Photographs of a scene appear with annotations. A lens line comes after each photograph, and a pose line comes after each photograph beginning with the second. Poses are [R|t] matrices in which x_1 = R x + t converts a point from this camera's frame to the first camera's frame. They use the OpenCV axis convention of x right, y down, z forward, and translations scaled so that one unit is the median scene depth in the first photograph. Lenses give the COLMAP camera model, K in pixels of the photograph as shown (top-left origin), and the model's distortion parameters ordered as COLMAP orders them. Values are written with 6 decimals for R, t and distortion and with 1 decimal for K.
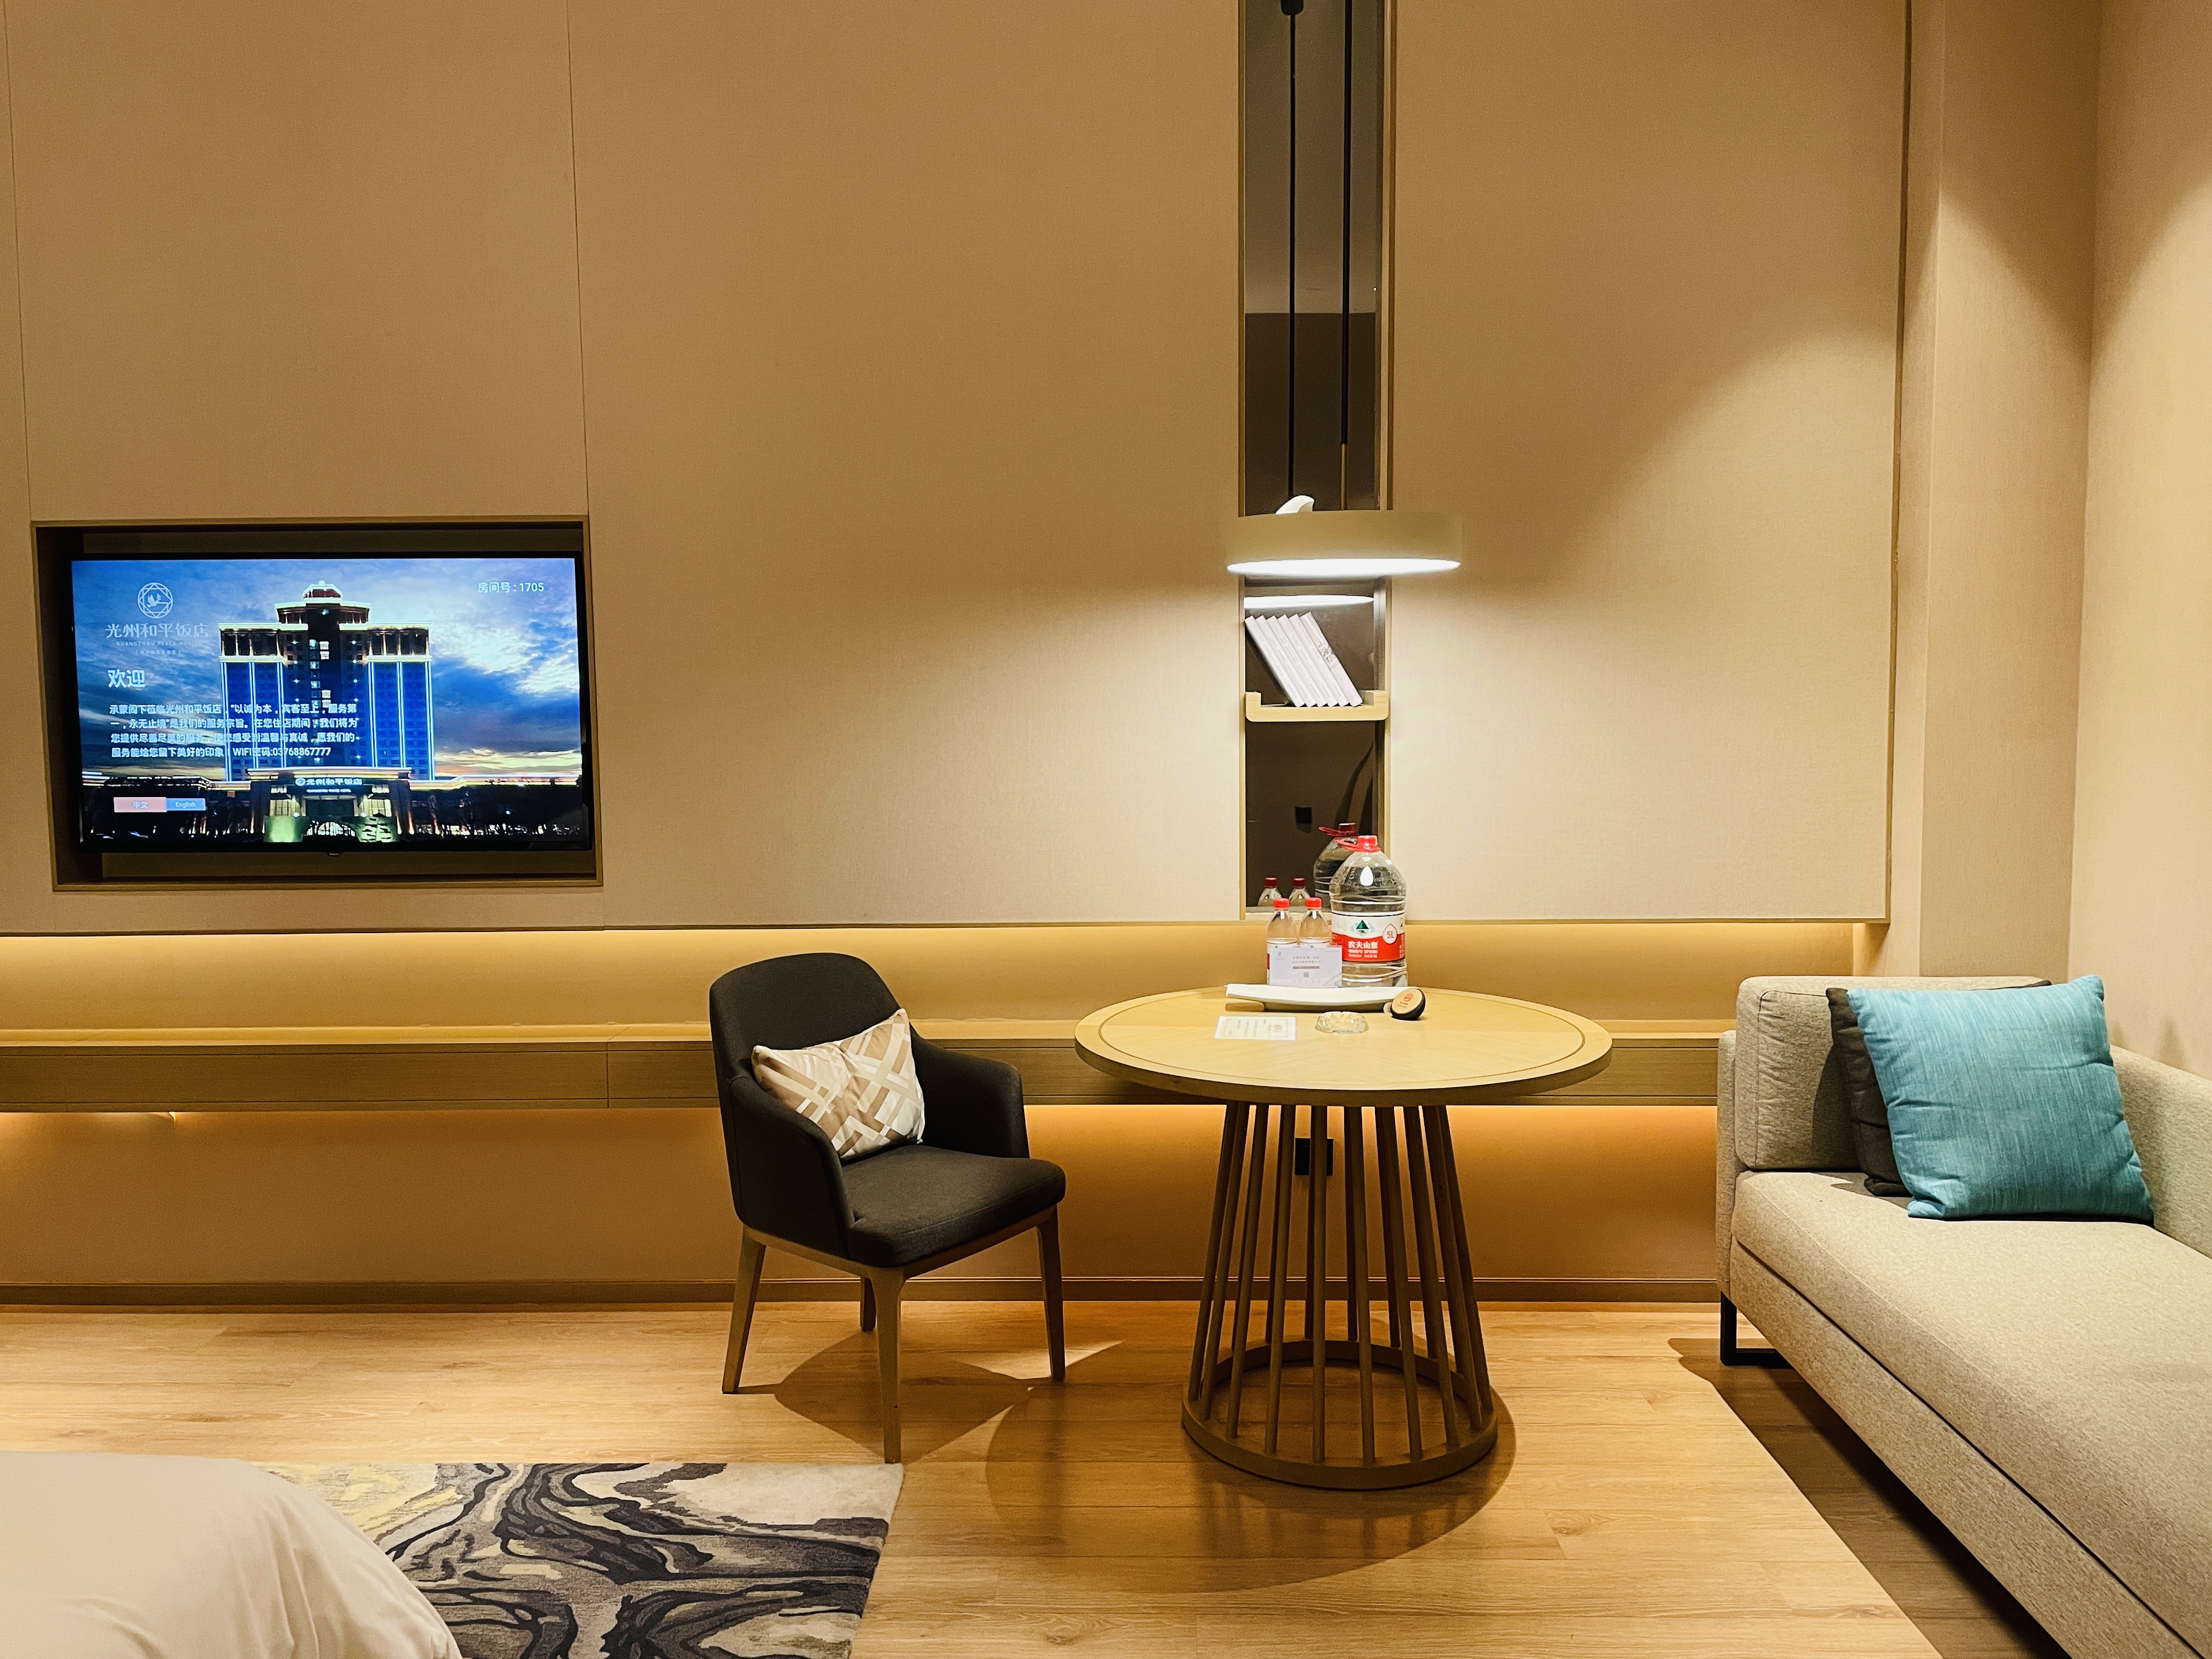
lens RADIAL K [[1668.8, 0, 1110.0], [0, 1668.8, 814.5], [0, 0, 1]] dist [0.082081, -0.101341]
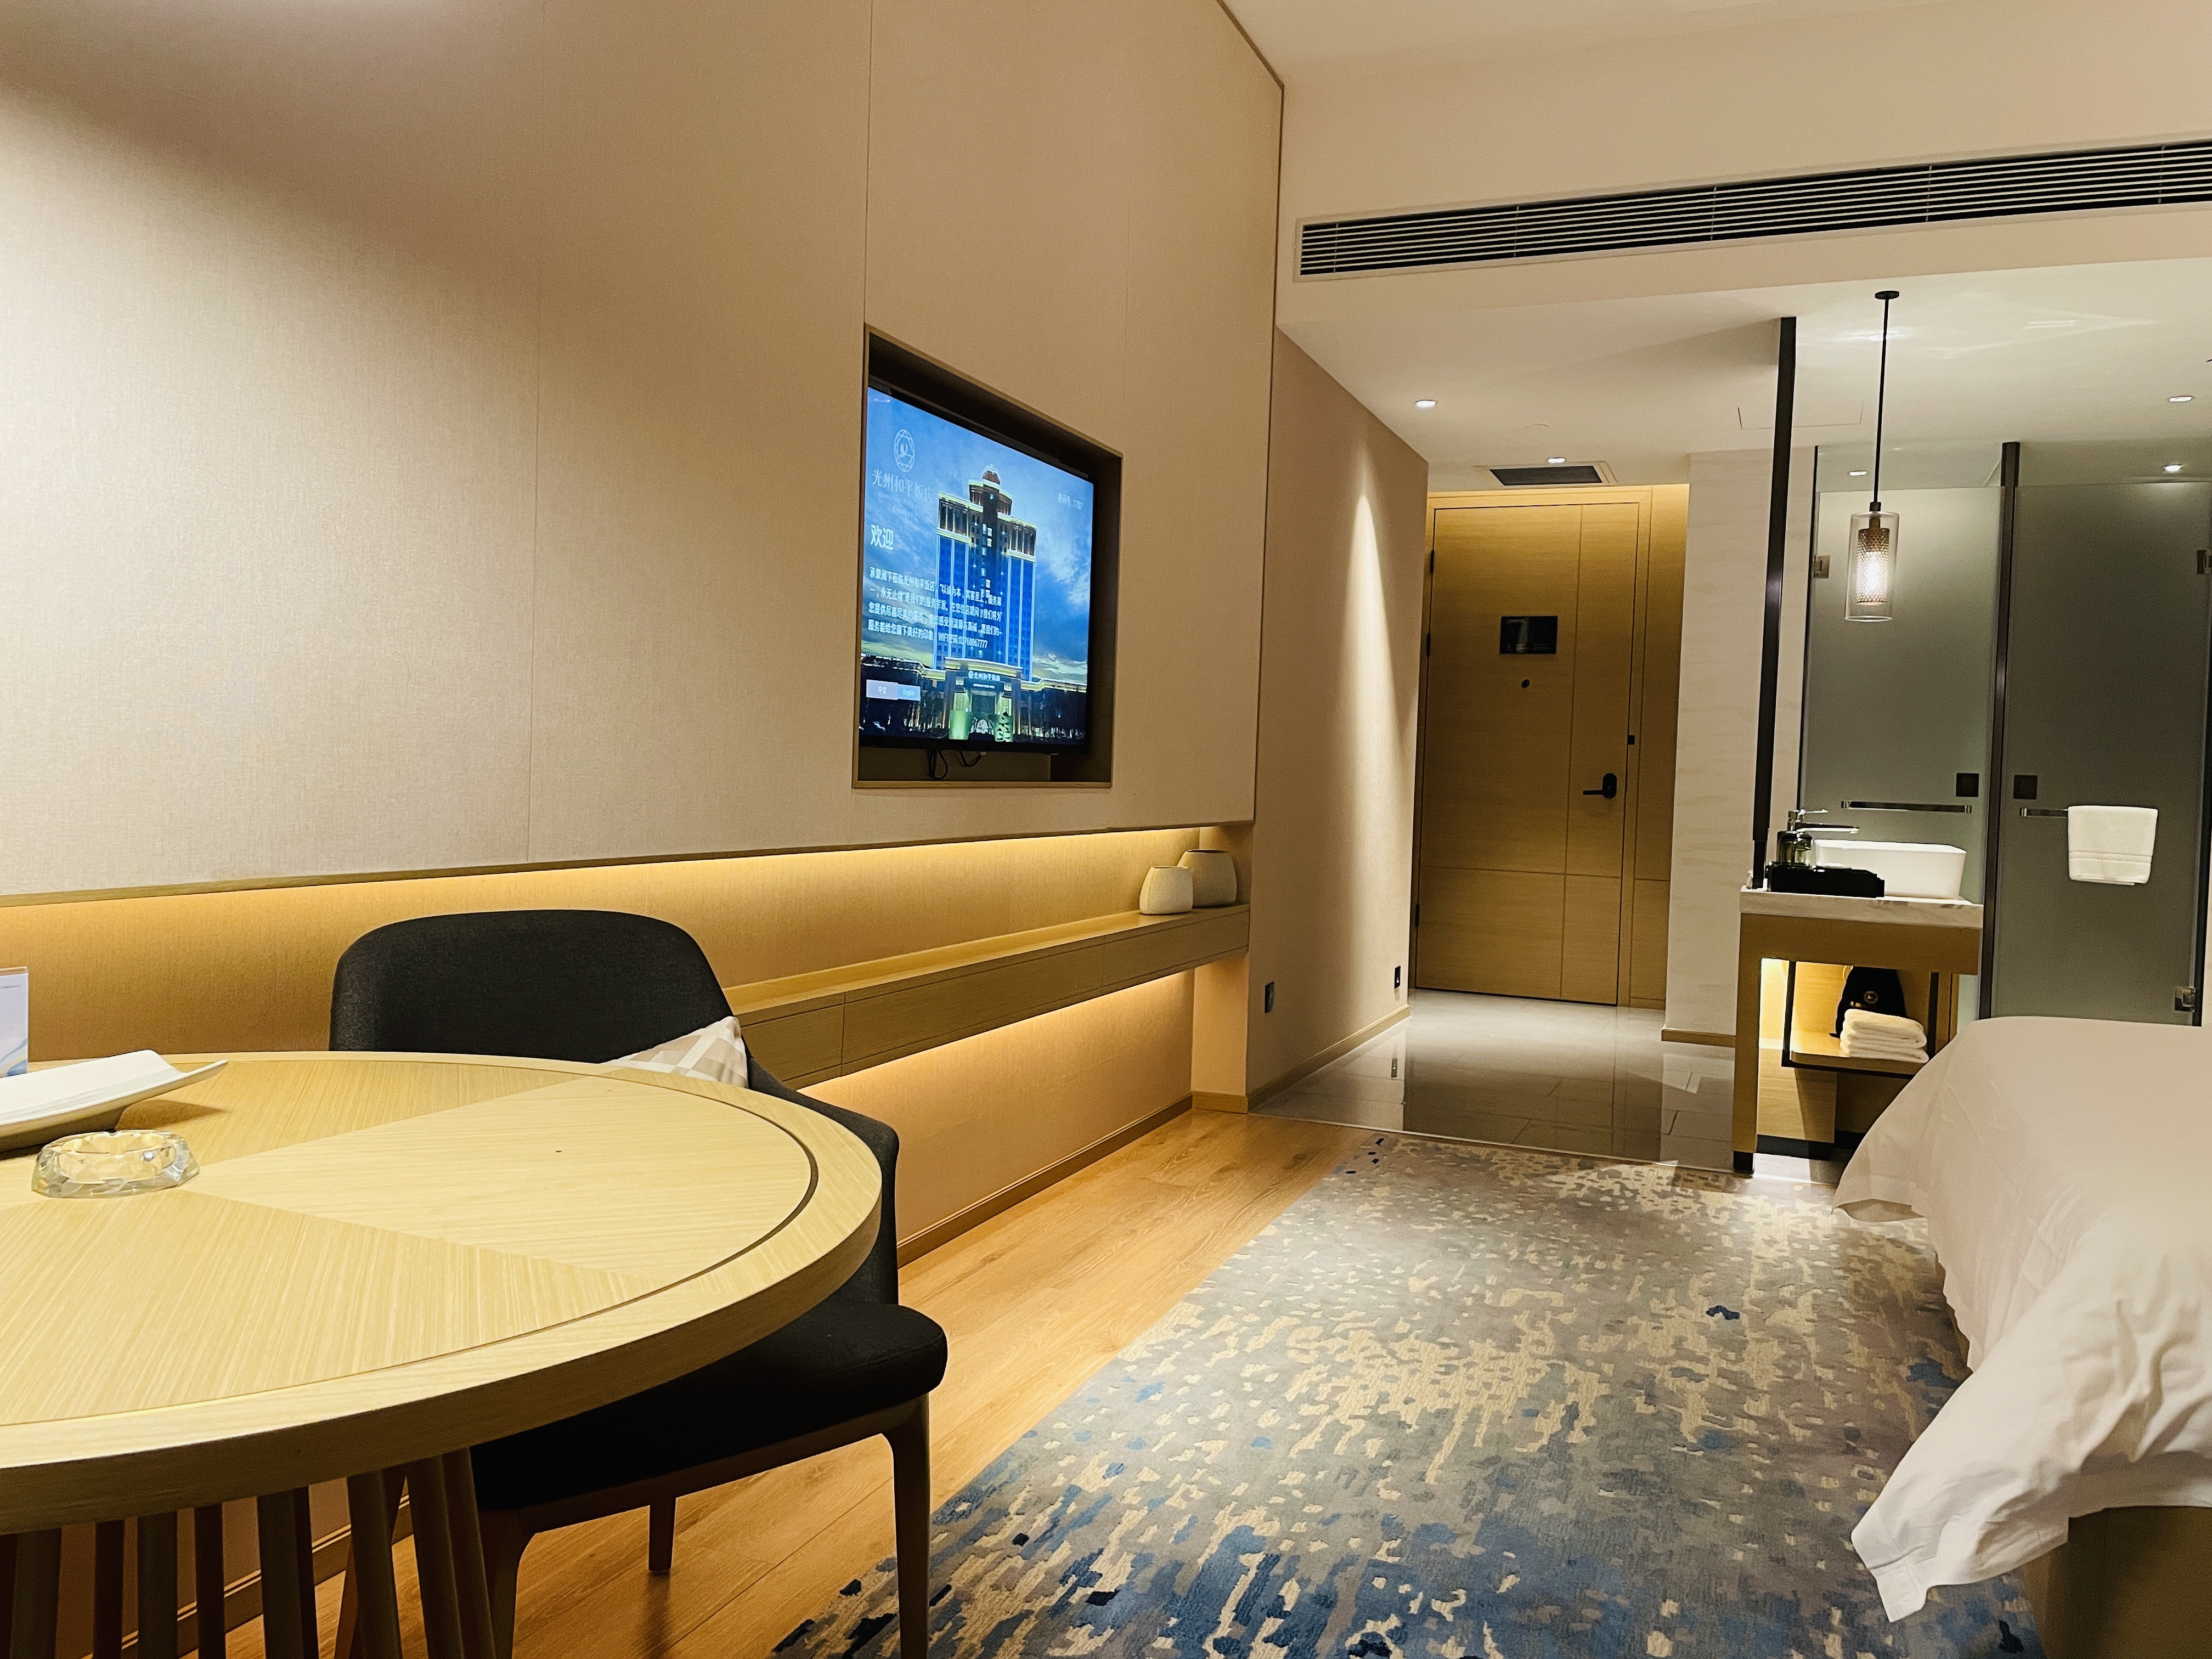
lens RADIAL K [[1668.8, 0, 1119.6], [0, 1668.8, 810.3], [0, 0, 1]] dist [0.082081, -0.101341]
pose [[0.351651, -0.012375, 0.936049, -1.316053], [0.027720, 0.999612, 0.002802, 0.055098], [-0.935721, 0.024962, 0.351858, 0.606172]]
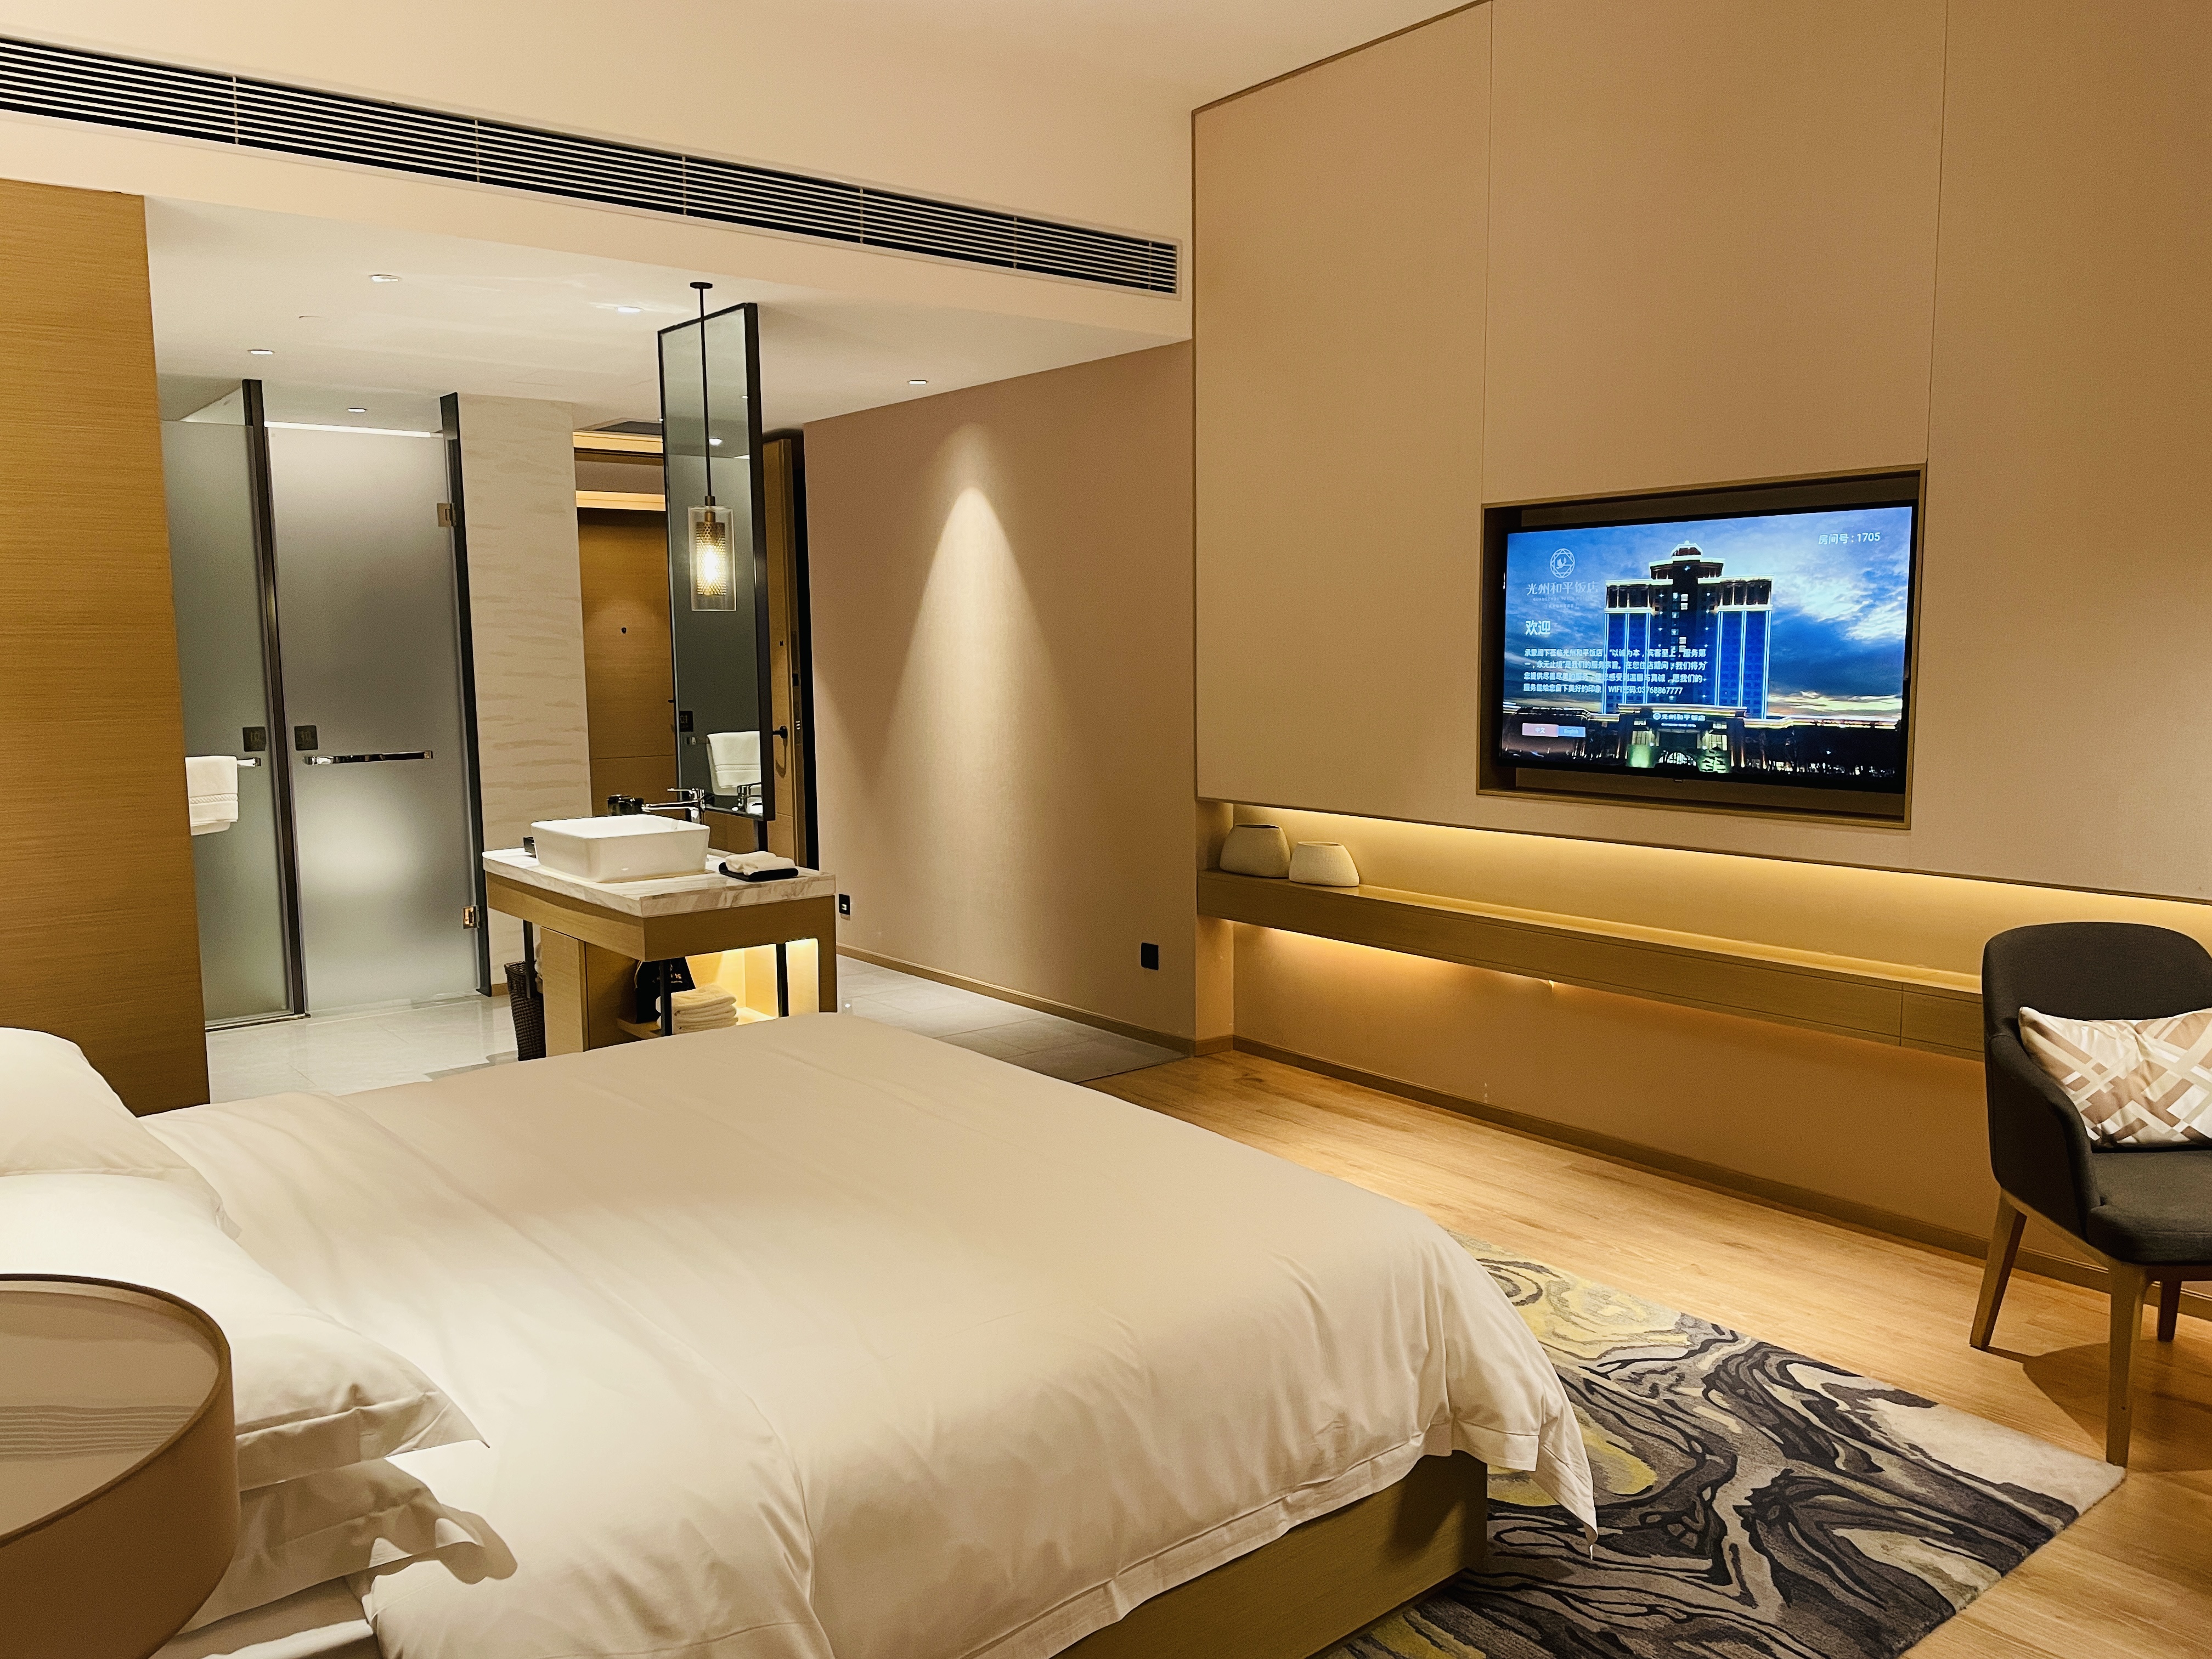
lens RADIAL K [[1668.8, 0, 1096.3], [0, 1668.8, 825.4], [0, 0, 1]] dist [0.082081, -0.101341]
pose [[0.640178, 0.090296, -0.762902, 0.162853], [-0.054140, 0.995902, 0.072442, -0.007675], [0.766317, -0.005072, 0.642443, -0.036028]]
